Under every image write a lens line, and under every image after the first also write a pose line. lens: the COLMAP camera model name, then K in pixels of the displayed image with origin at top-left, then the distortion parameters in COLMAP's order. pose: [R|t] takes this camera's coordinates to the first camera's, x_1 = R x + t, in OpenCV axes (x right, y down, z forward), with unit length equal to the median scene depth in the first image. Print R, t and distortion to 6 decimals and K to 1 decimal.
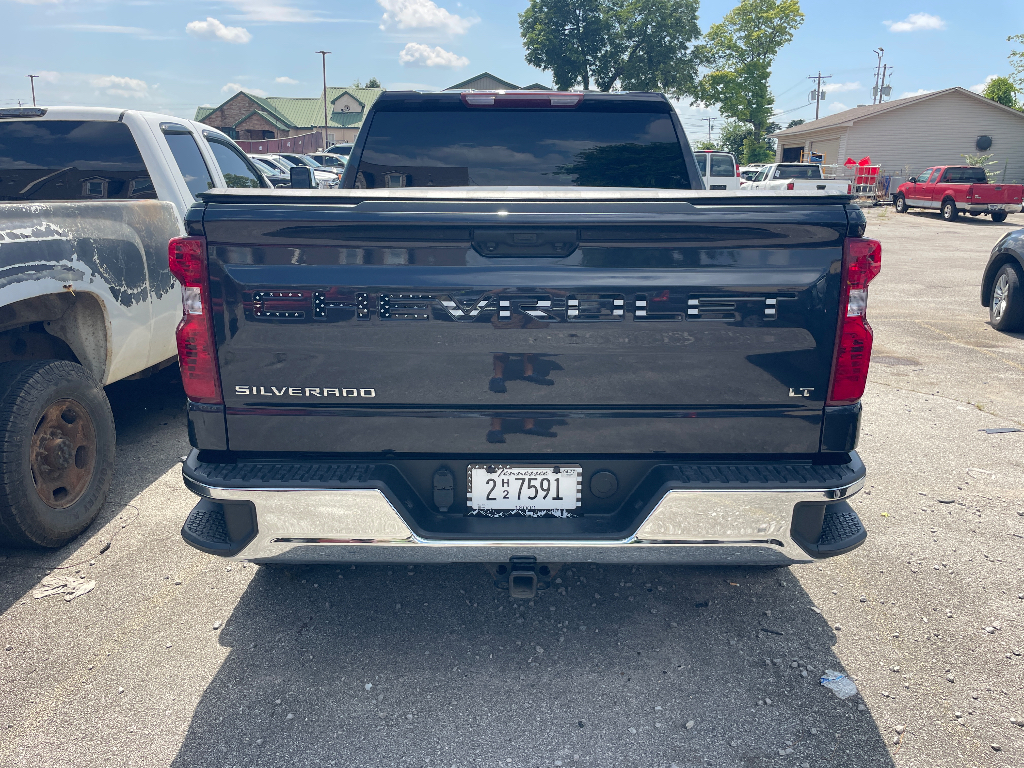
lens RADIAL K [[837.7, 0, 512.0], [0, 837.7, 384.0], [0, 0, 1]] dist [0.042693, -0.010915]
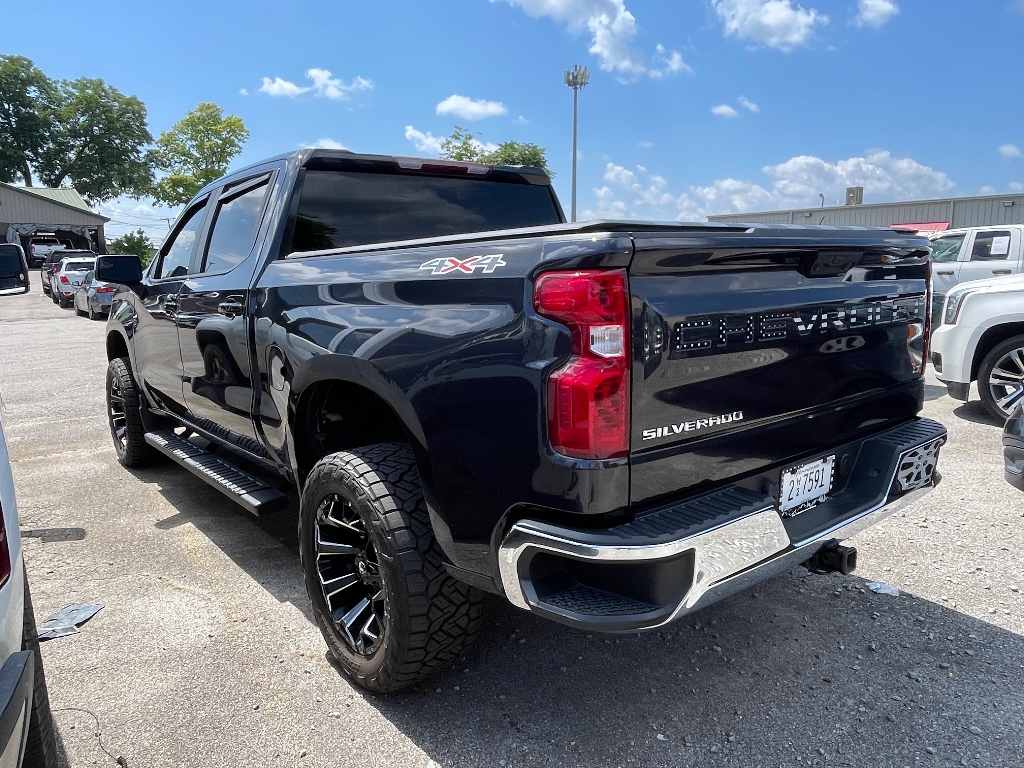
lens RADIAL K [[767.6, 0, 512.0], [0, 767.6, 384.0], [0, 0, 1]] dist [-0.007081, 0.010120]
pose [[0.759312, -0.122190, 0.639152, -0.081529], [0.185612, 0.982077, -0.032758, -0.004031], [-0.623693, 0.143507, 0.768383, 0.038114]]
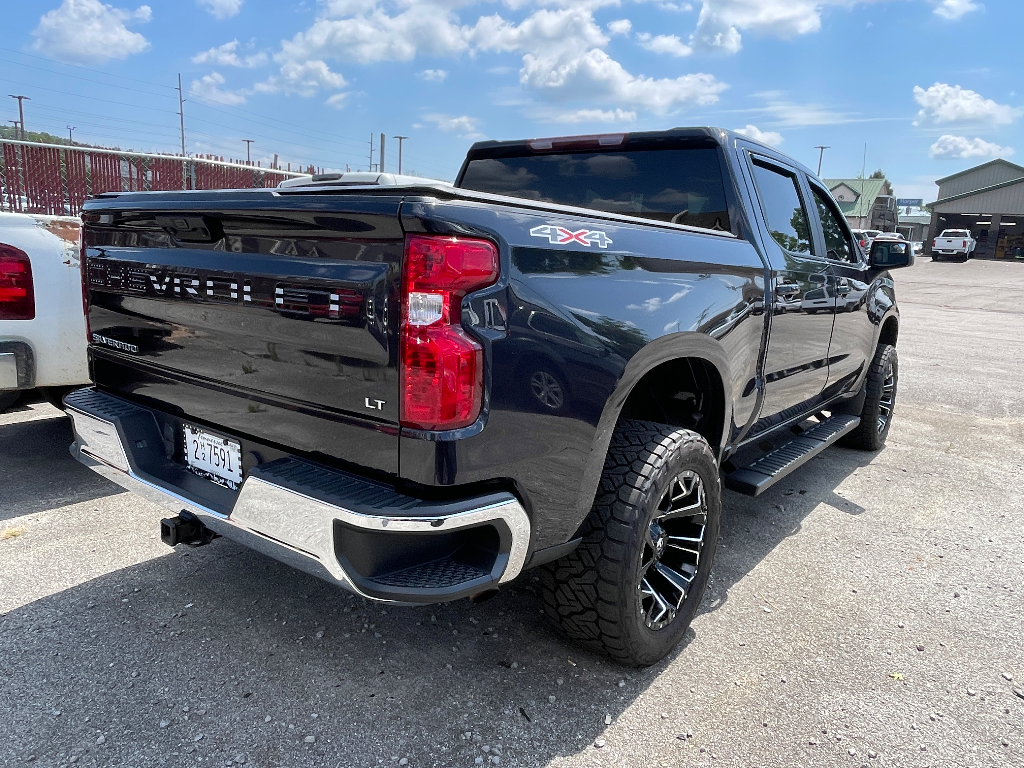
lens RADIAL K [[753.2, 0, 512.0], [0, 753.2, 384.0], [0, 0, 1]] dist [-0.000330, 0.006961]
pose [[0.788122, 0.140549, -0.599258, 0.079665], [-0.190182, 0.981547, -0.019910, -0.001921], [0.585401, 0.129660, 0.800309, 0.037103]]
